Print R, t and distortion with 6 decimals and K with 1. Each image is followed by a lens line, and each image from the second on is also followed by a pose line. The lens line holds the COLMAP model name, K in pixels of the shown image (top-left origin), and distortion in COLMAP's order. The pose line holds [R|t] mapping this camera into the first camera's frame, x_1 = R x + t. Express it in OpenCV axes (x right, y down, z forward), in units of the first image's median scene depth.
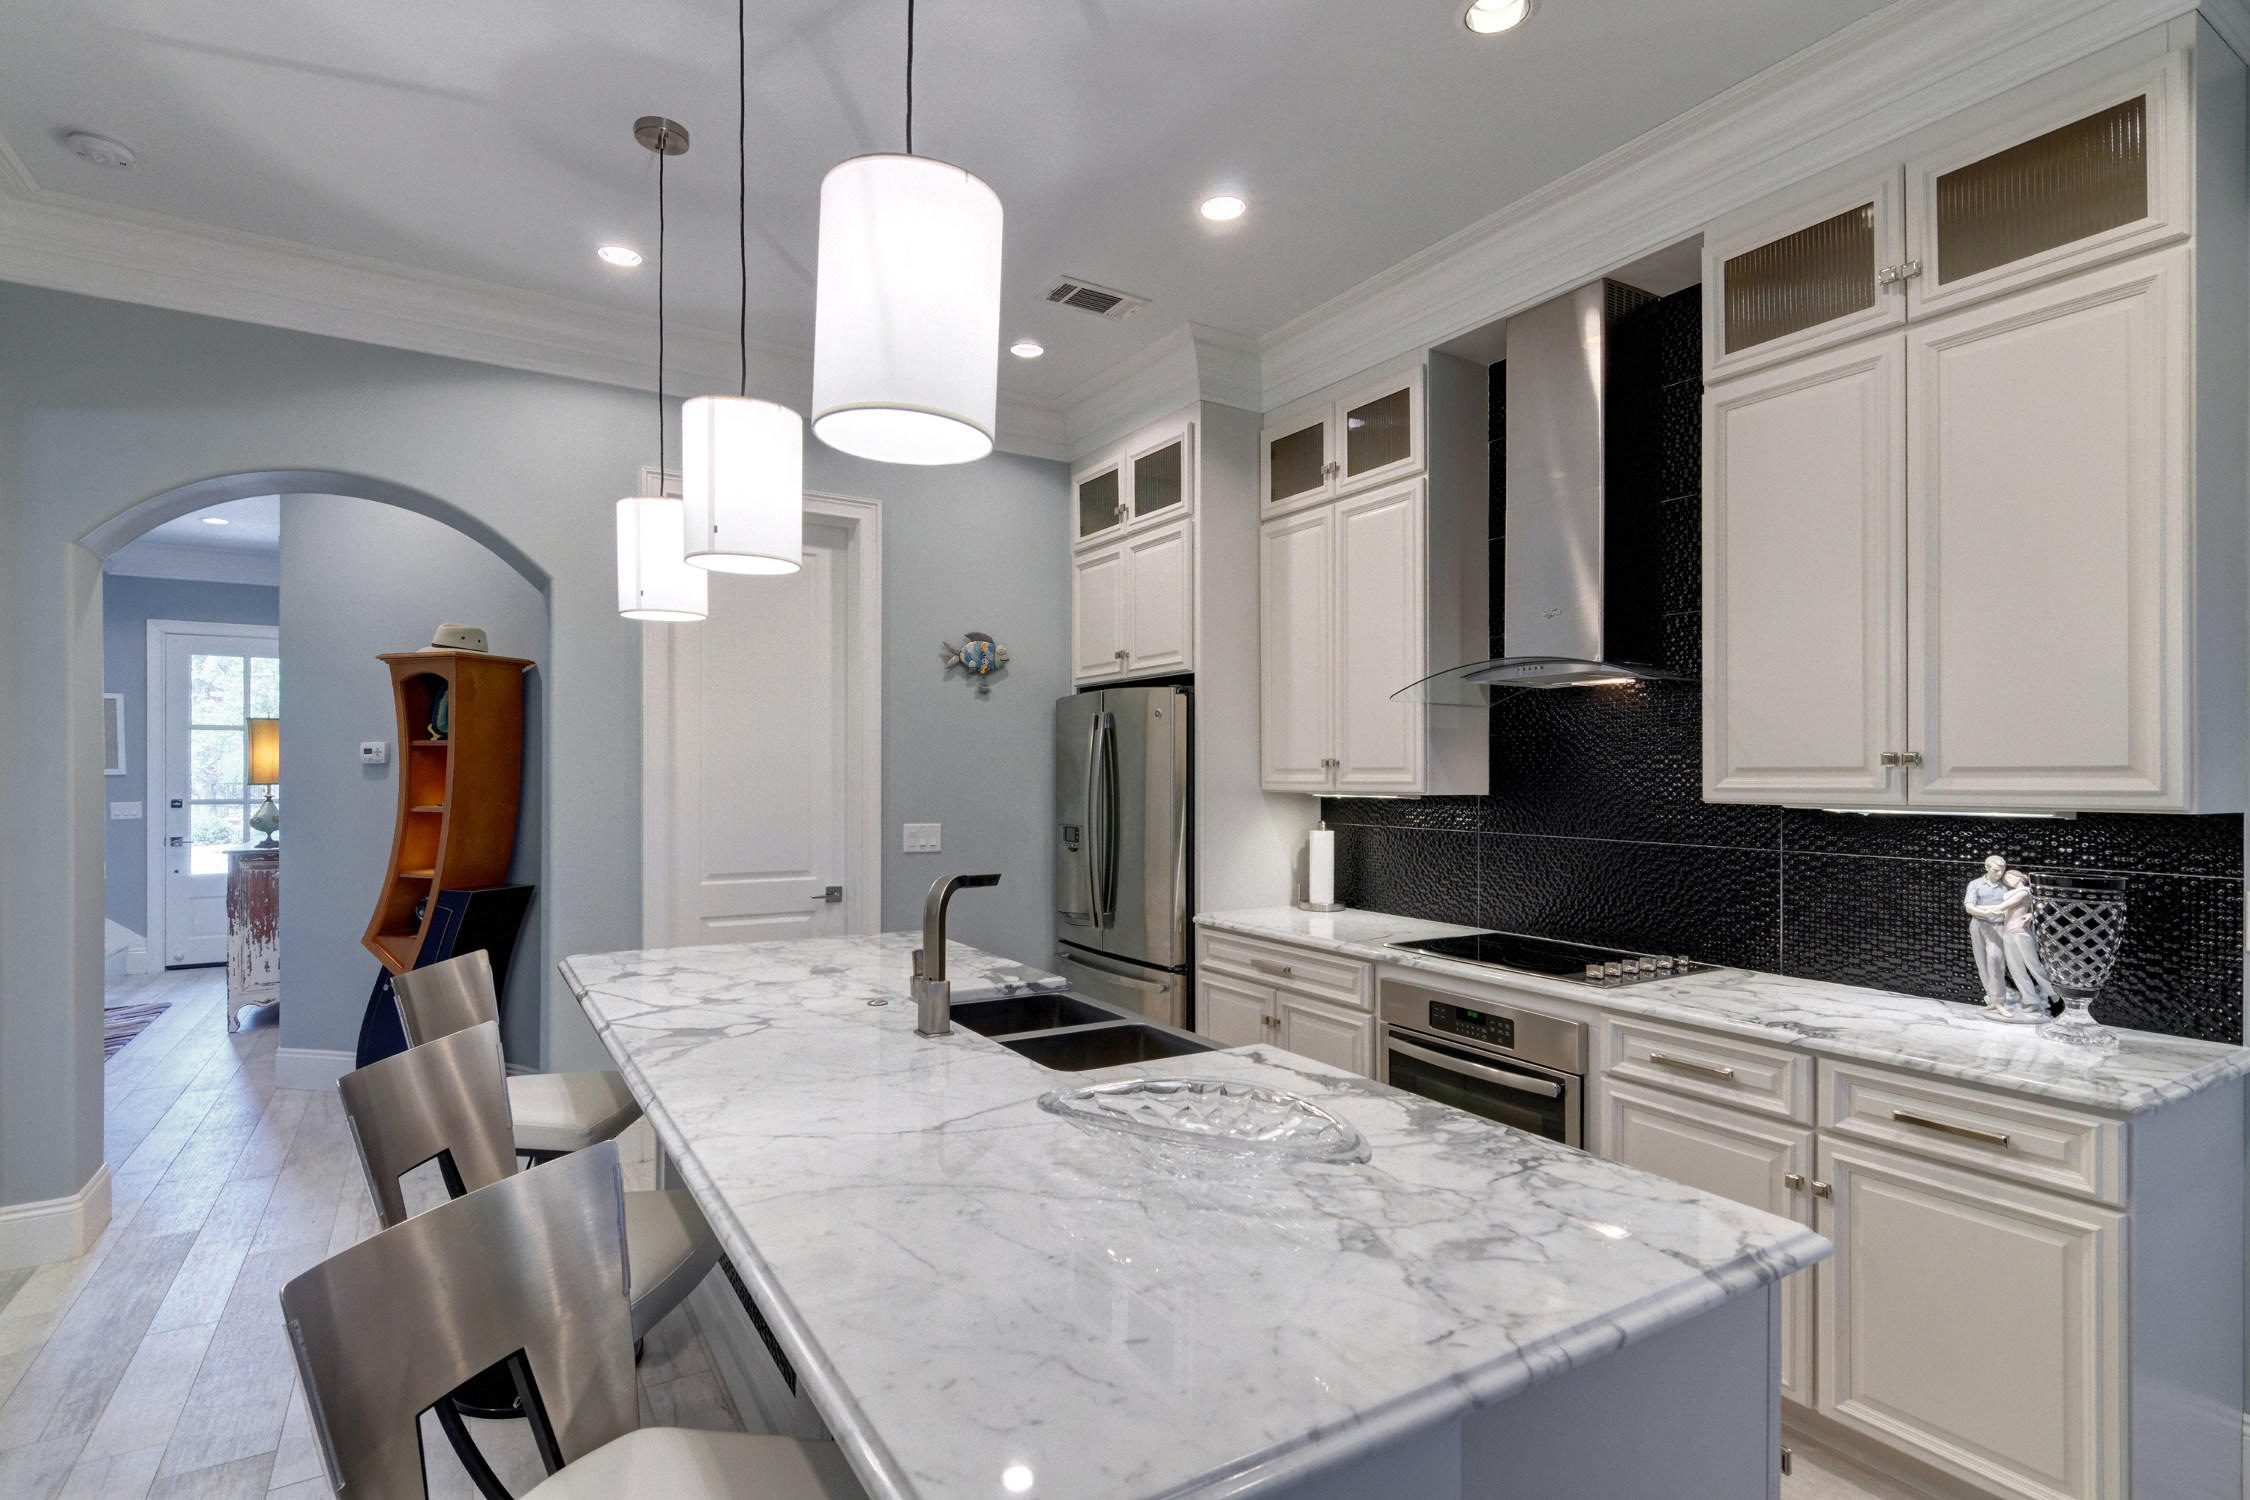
lens RADIAL K [[1091.2, 0, 1119.3], [0, 1091.2, 763.2], [0, 0, 1]] dist [0.002372, 0.000563]
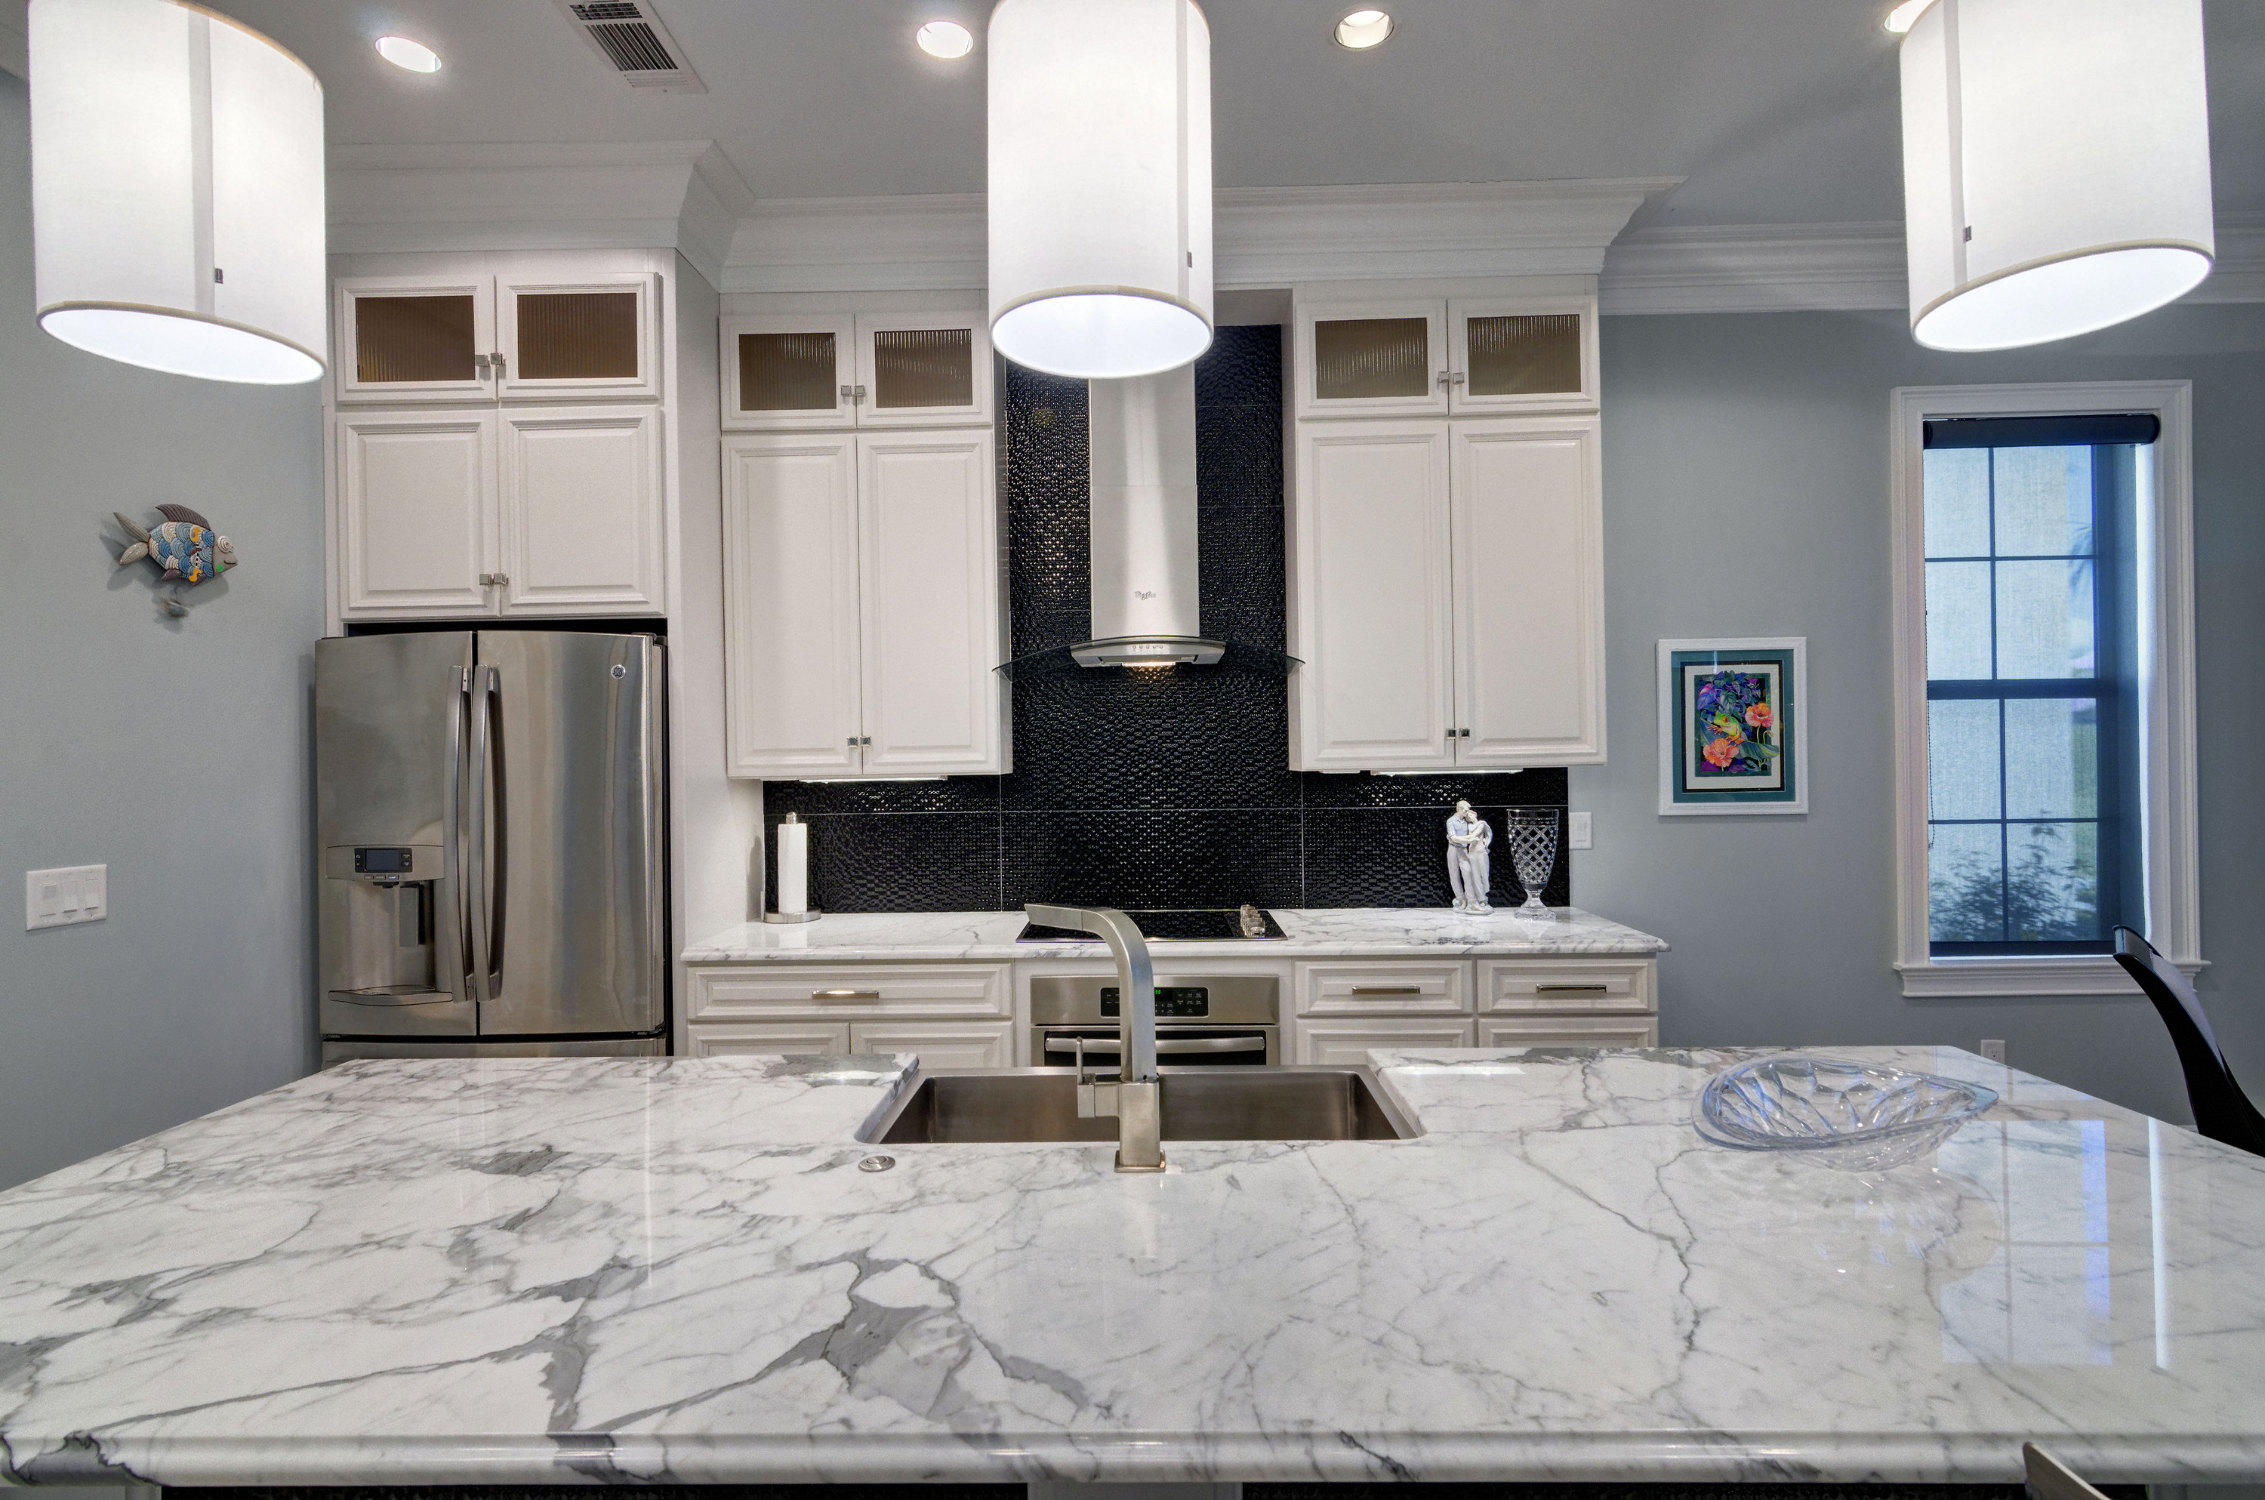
lens RADIAL K [[1081.6, 0, 1119.3], [0, 1081.6, 738.7], [0, 0, 1]] dist [0.002255, 0.000159]
pose [[0.544641, -0.002233, 0.838666, -0.502588], [0.008787, 0.999957, -0.003044, 0.002887], [-0.838623, 0.009027, 0.544637, 0.479077]]
